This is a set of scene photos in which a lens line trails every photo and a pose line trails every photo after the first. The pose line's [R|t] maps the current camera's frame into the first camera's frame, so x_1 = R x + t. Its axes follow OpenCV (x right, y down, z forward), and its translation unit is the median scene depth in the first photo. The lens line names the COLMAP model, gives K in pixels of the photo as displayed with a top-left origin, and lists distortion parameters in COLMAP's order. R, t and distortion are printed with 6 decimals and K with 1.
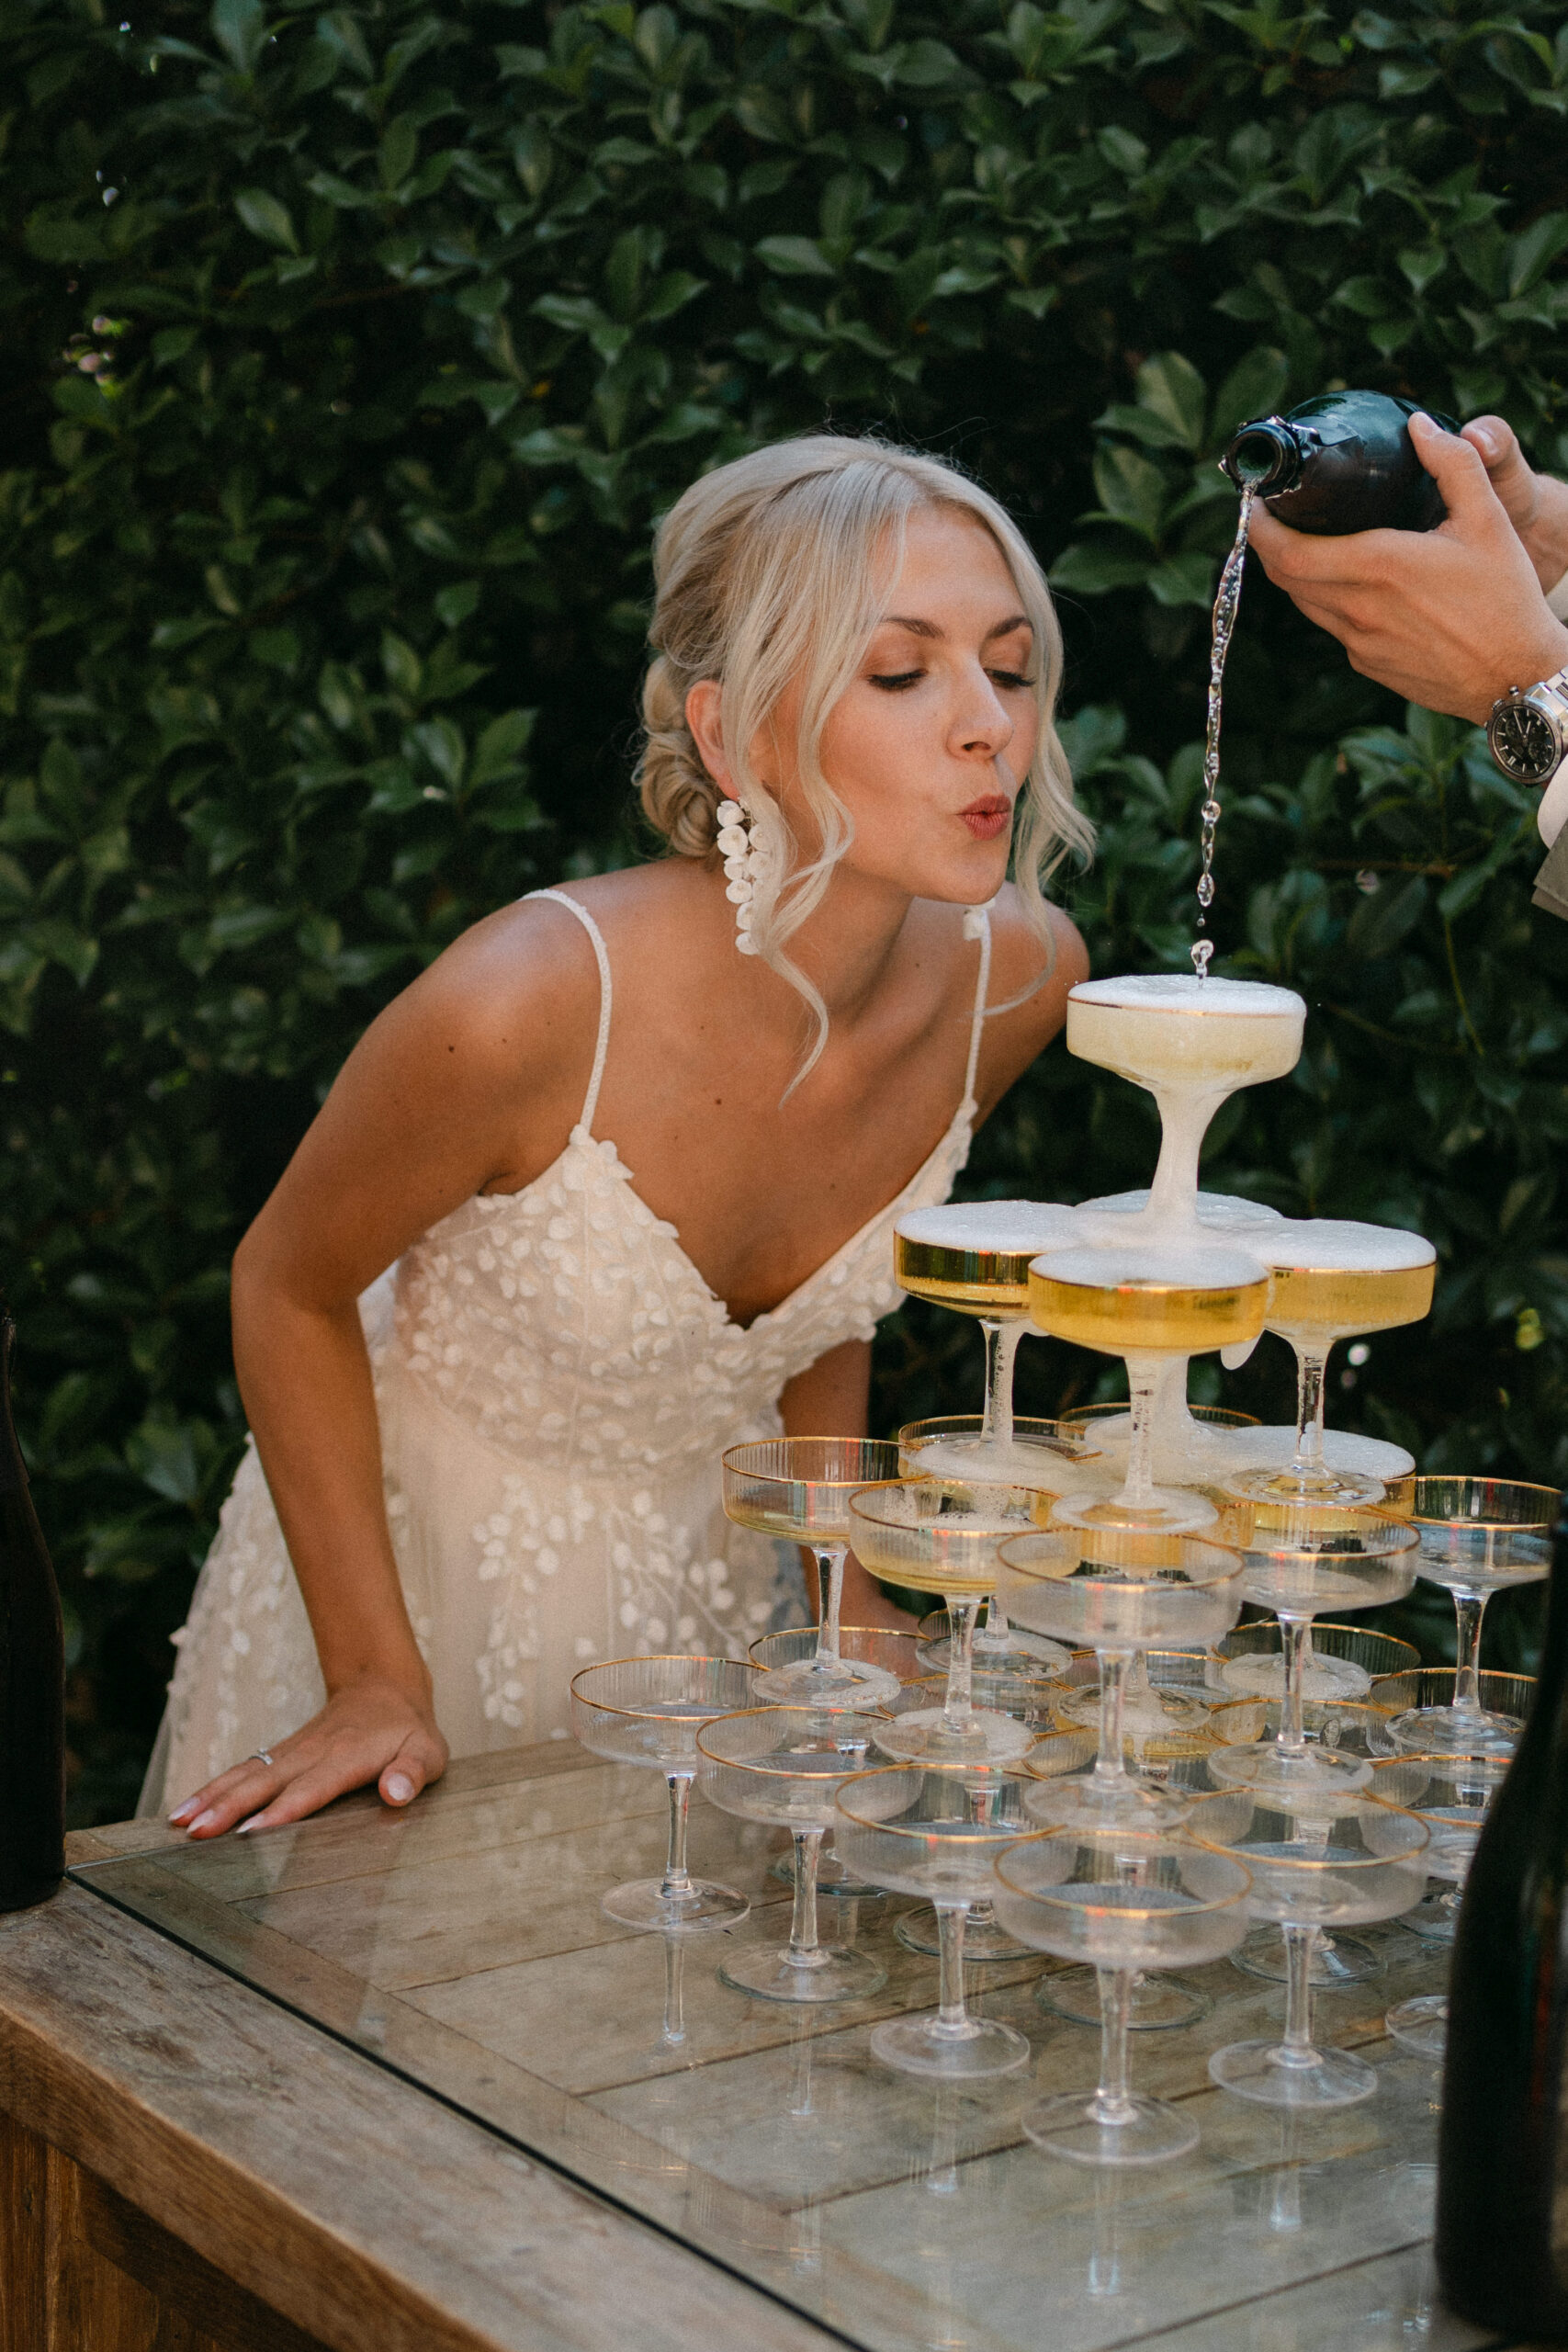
lens RADIAL K [[3543.9, 0, 784.0], [0, 3543.9, 1176.0], [0, 0, 1]] dist [-0.000975, 0.009254]
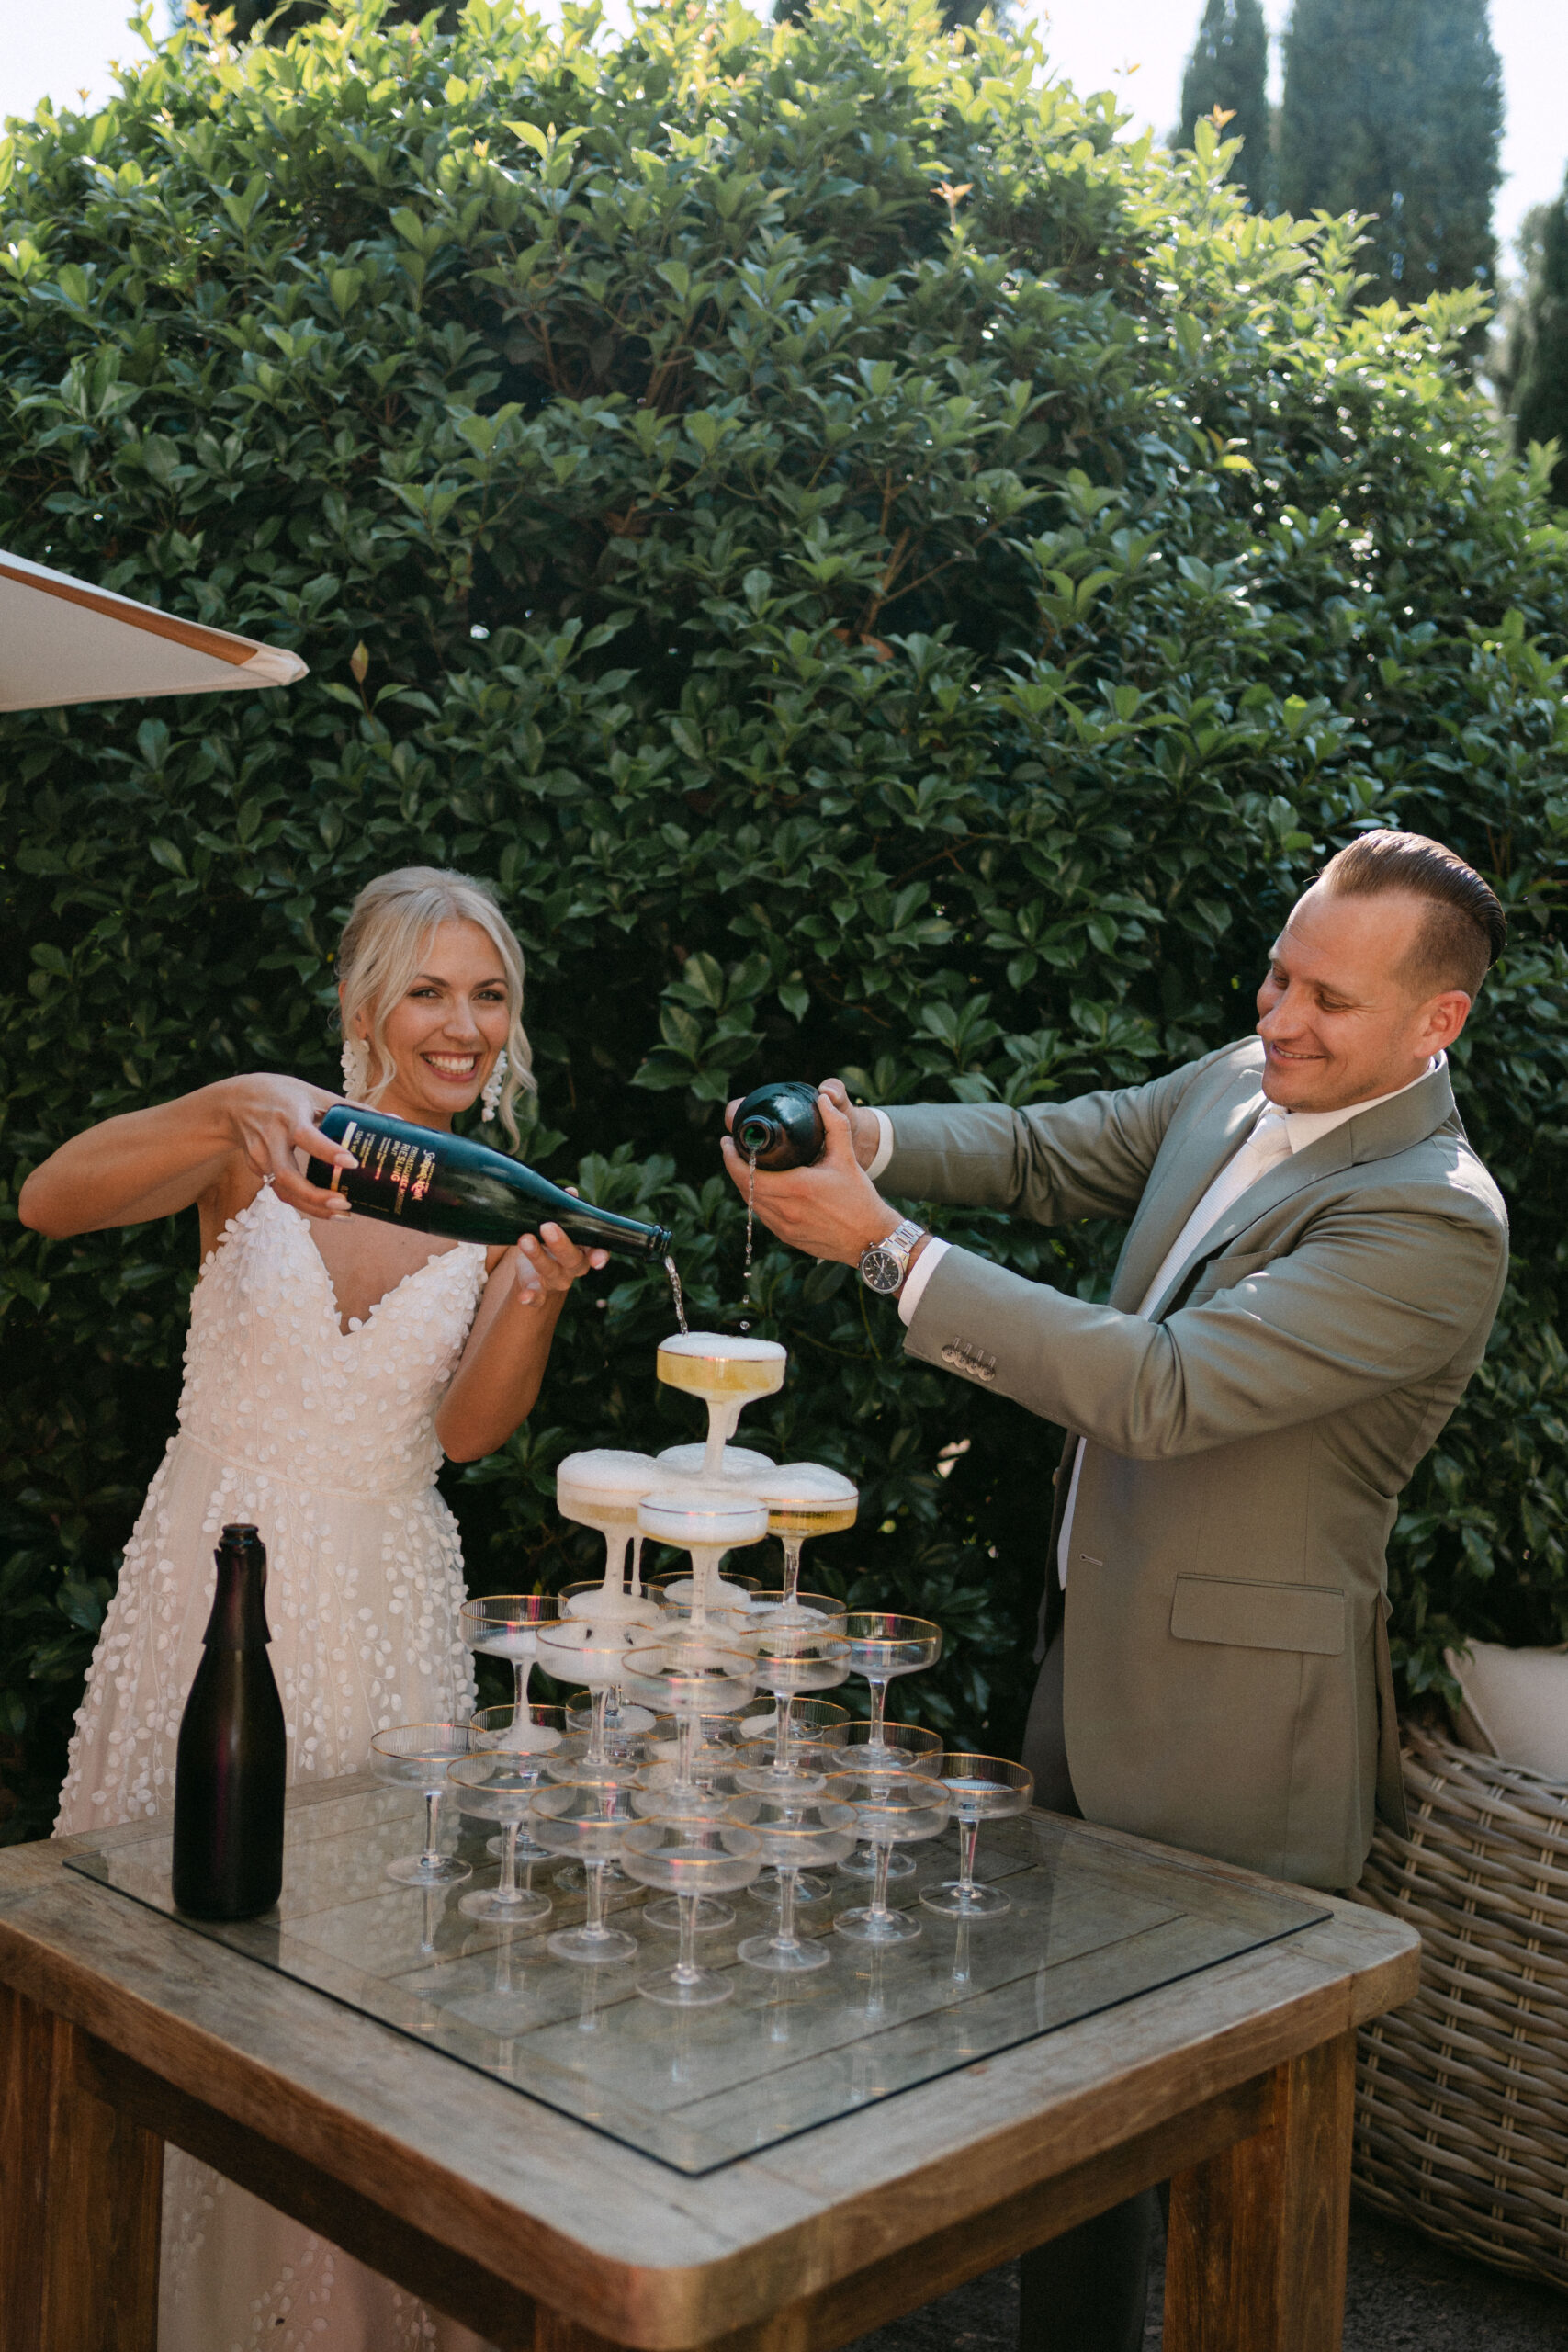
lens RADIAL K [[2280.1, 0, 784.0], [0, 2280.1, 1176.0], [0, 0, 1]] dist [-0.009627, 0.010481]
pose [[0.987783, 0.016348, 0.154977, -0.023204], [-0.001259, 0.995287, -0.096967, -0.015159], [-0.155832, 0.095587, 0.983148, -0.097228]]
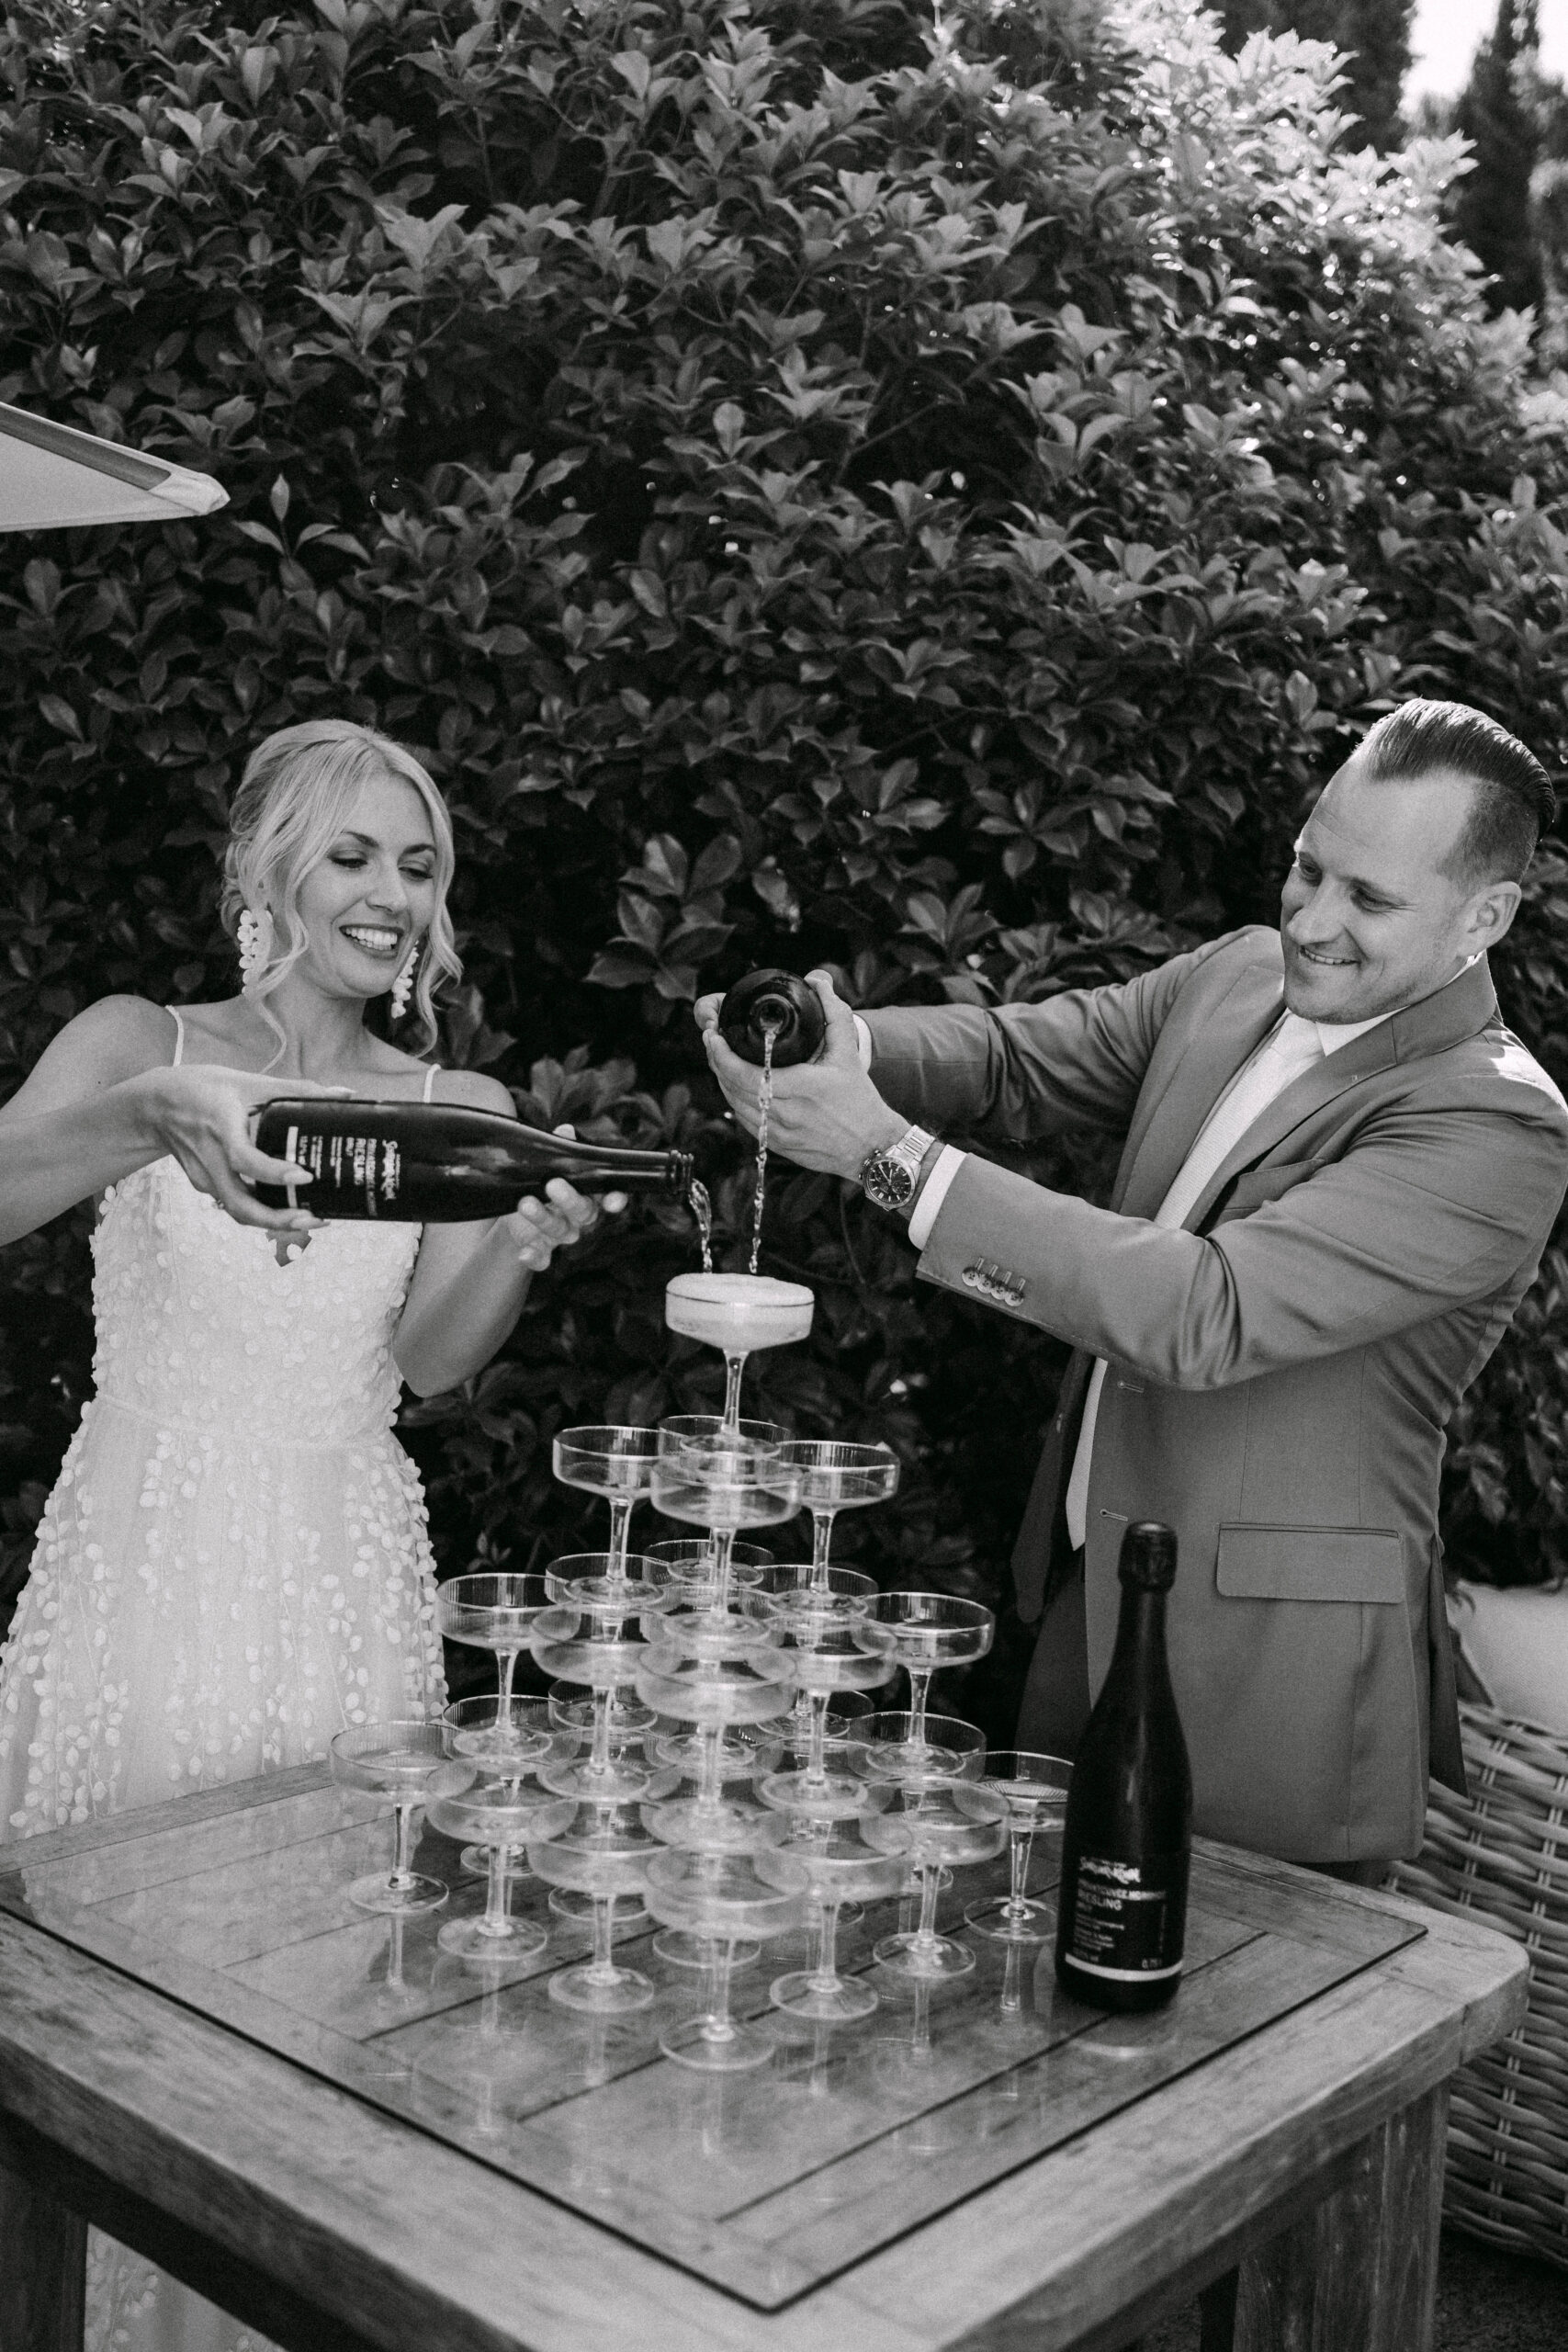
lens RADIAL K [[2330.1, 0, 798.8], [0, 2330.1, 1183.6], [0, 0, 1]] dist [-0.009856, 0.013998]
pose [[0.977749, 0.014672, 0.209264, -0.046859], [-0.003812, 0.998629, -0.052202, -0.026114], [-0.209743, 0.050242, 0.976465, -0.004792]]
